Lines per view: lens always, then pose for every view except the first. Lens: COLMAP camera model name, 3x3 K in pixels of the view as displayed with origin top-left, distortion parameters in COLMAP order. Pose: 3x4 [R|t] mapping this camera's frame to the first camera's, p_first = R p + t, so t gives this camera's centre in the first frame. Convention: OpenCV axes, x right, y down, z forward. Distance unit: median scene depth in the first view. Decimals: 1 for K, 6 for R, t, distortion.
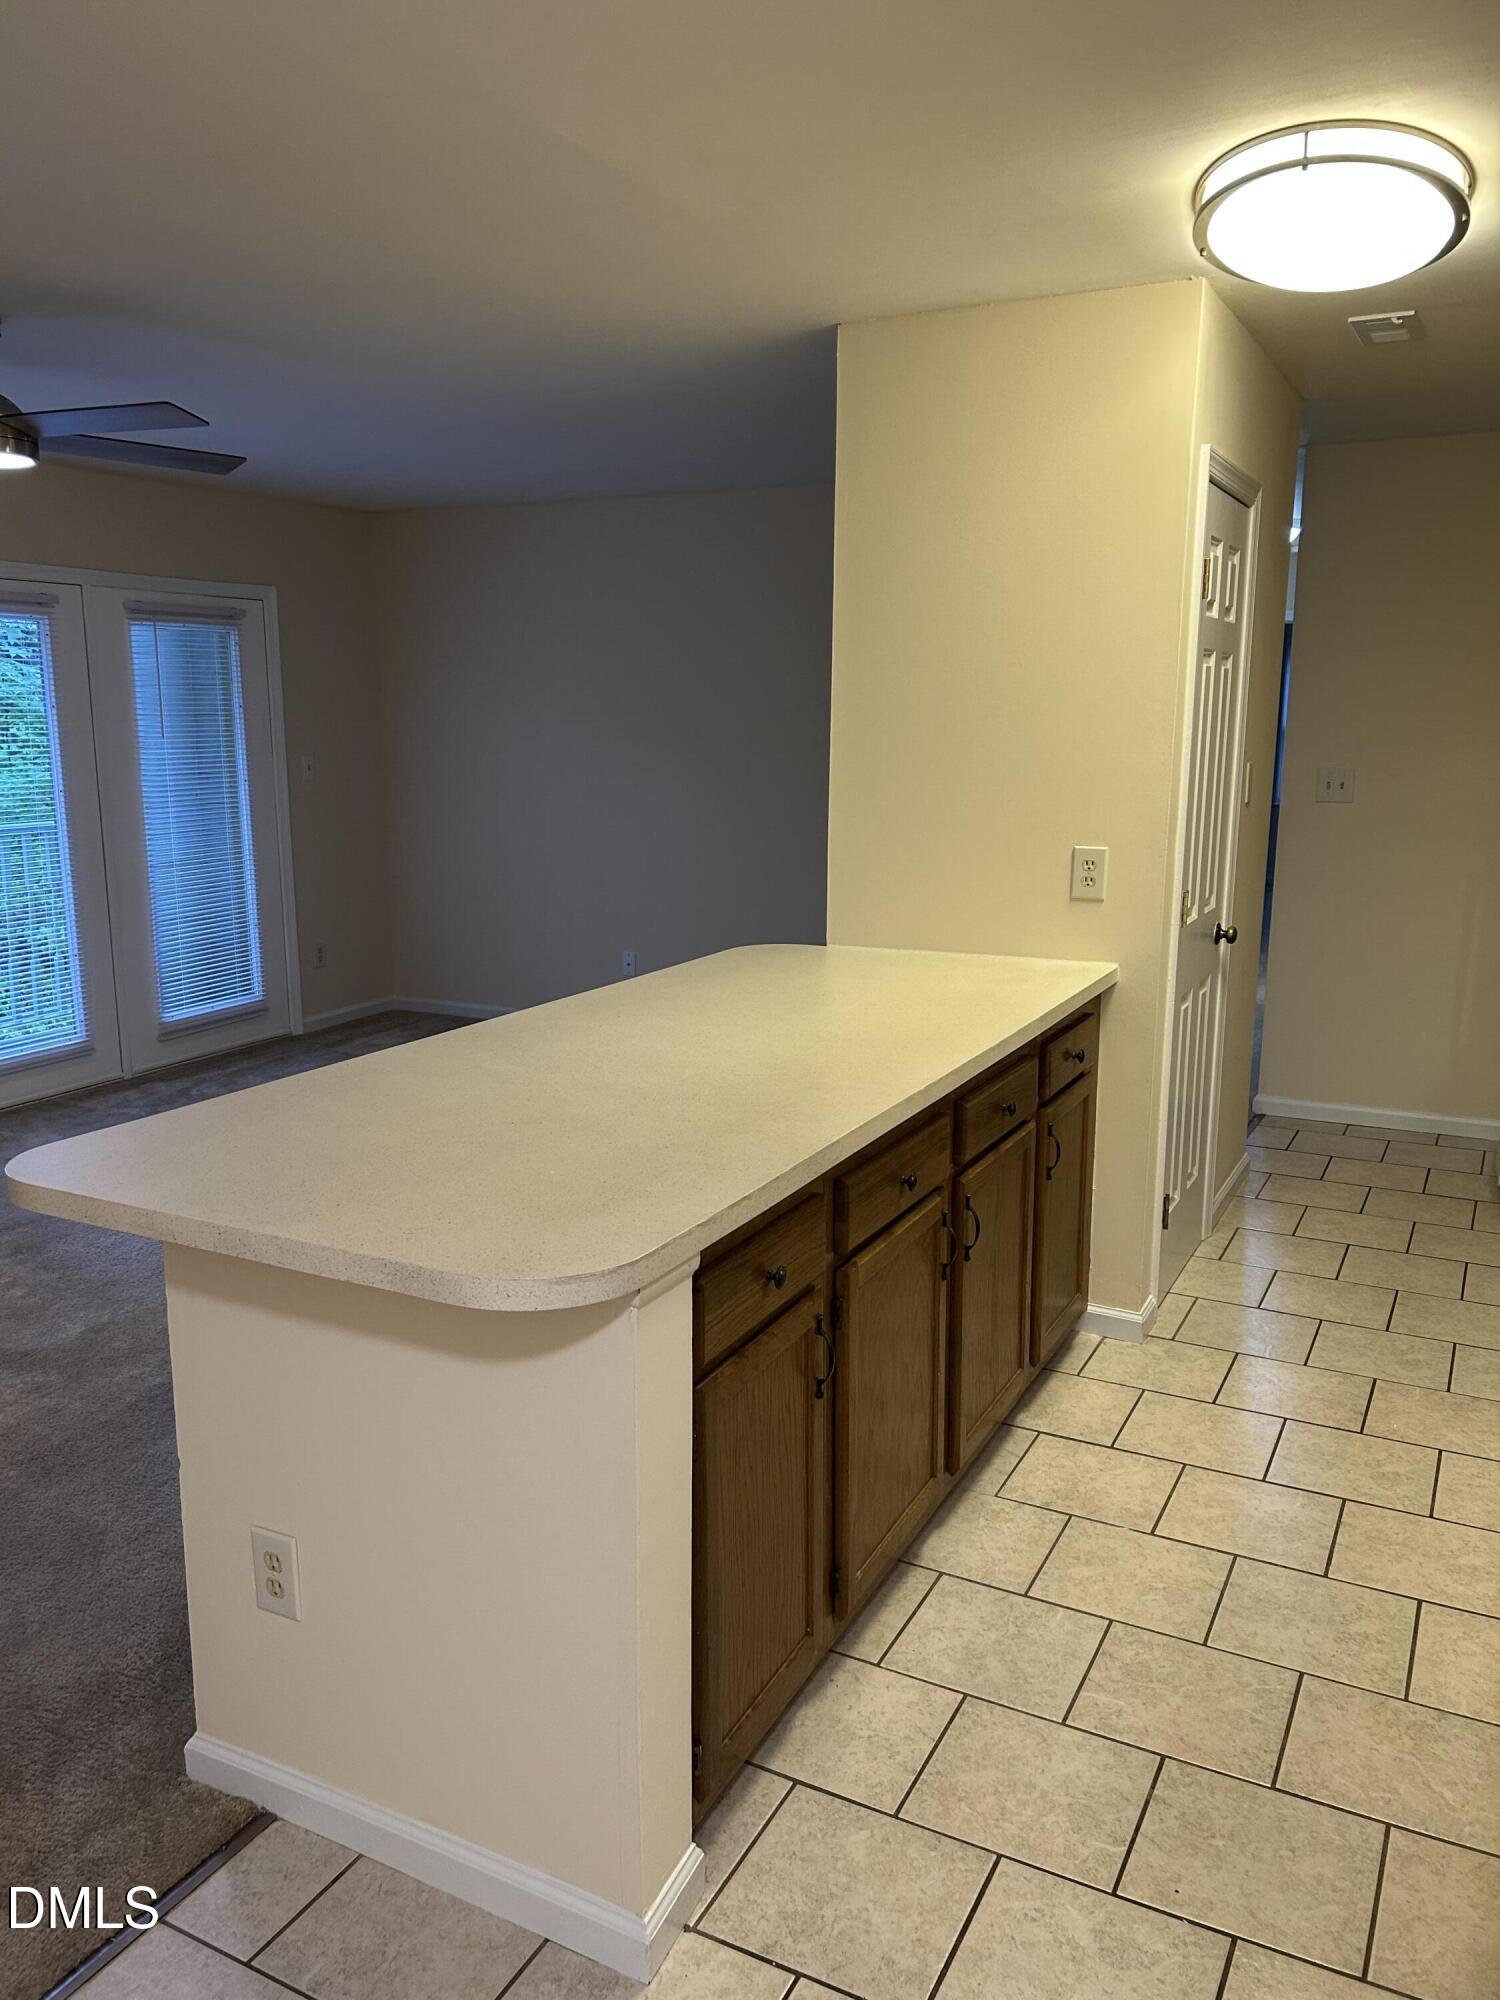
lens RADIAL K [[1499.0, 0, 725.1], [0, 1499.0, 1009.1], [0, 0, 1]] dist [0.043447, -0.048615]
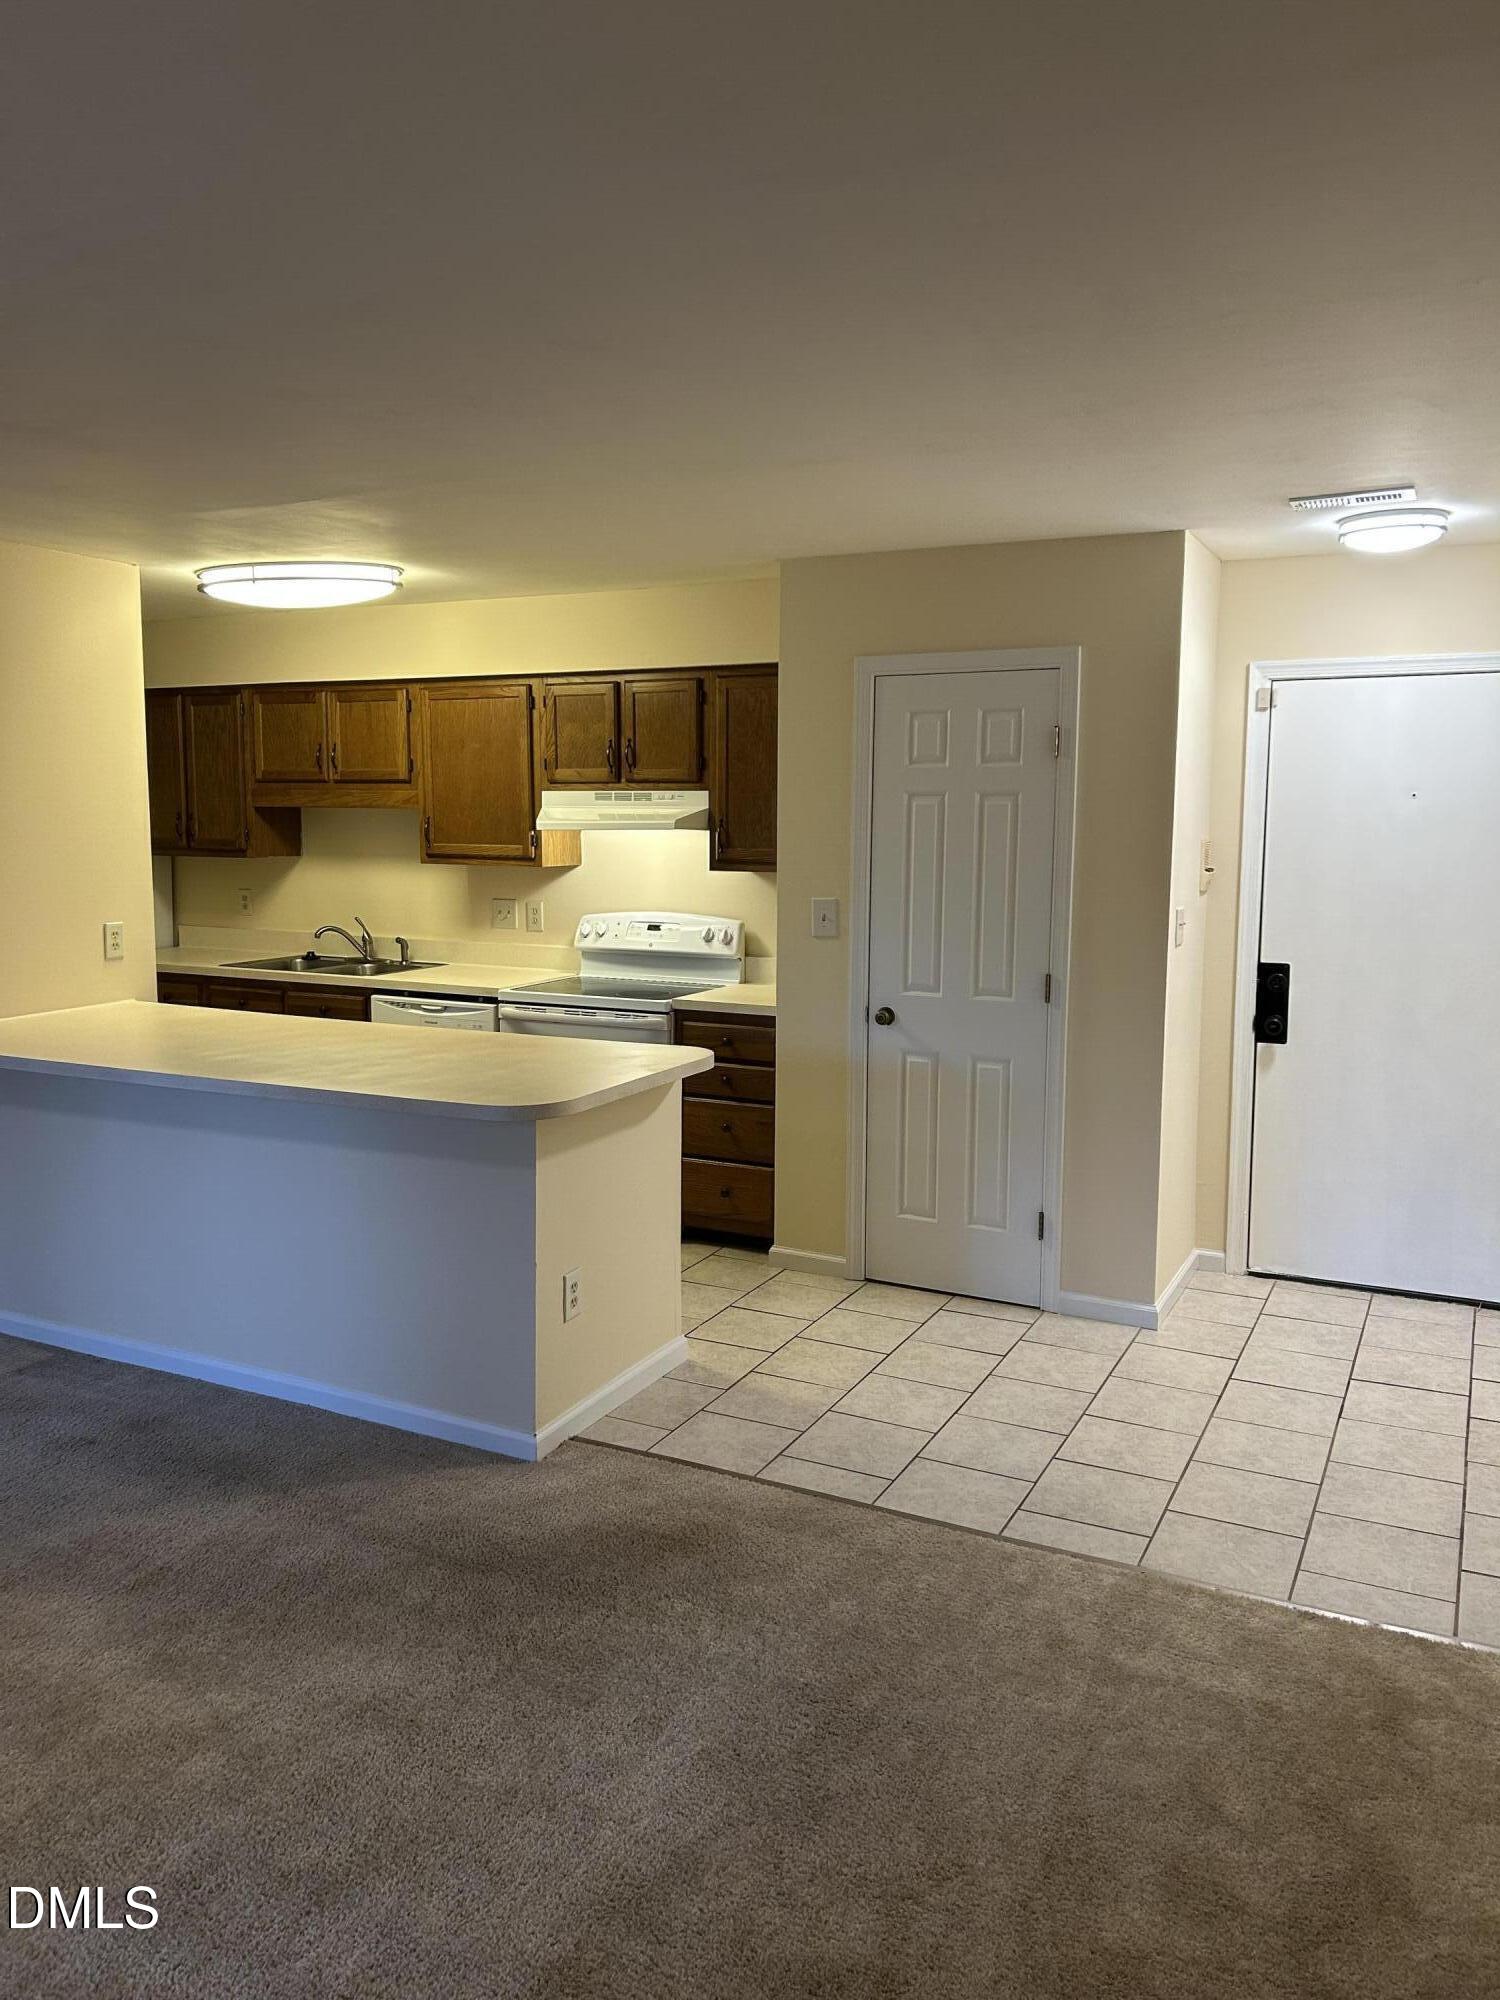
lens RADIAL K [[1499.0, 0, 735.7], [0, 1499.0, 992.2], [0, 0, 1]] dist [0.043447, -0.048615]
pose [[-0.026478, -0.118923, 0.992550, -1.767331], [0.187150, 0.974753, 0.121783, -0.153974], [-0.981975, 0.188980, -0.003553, 0.614380]]
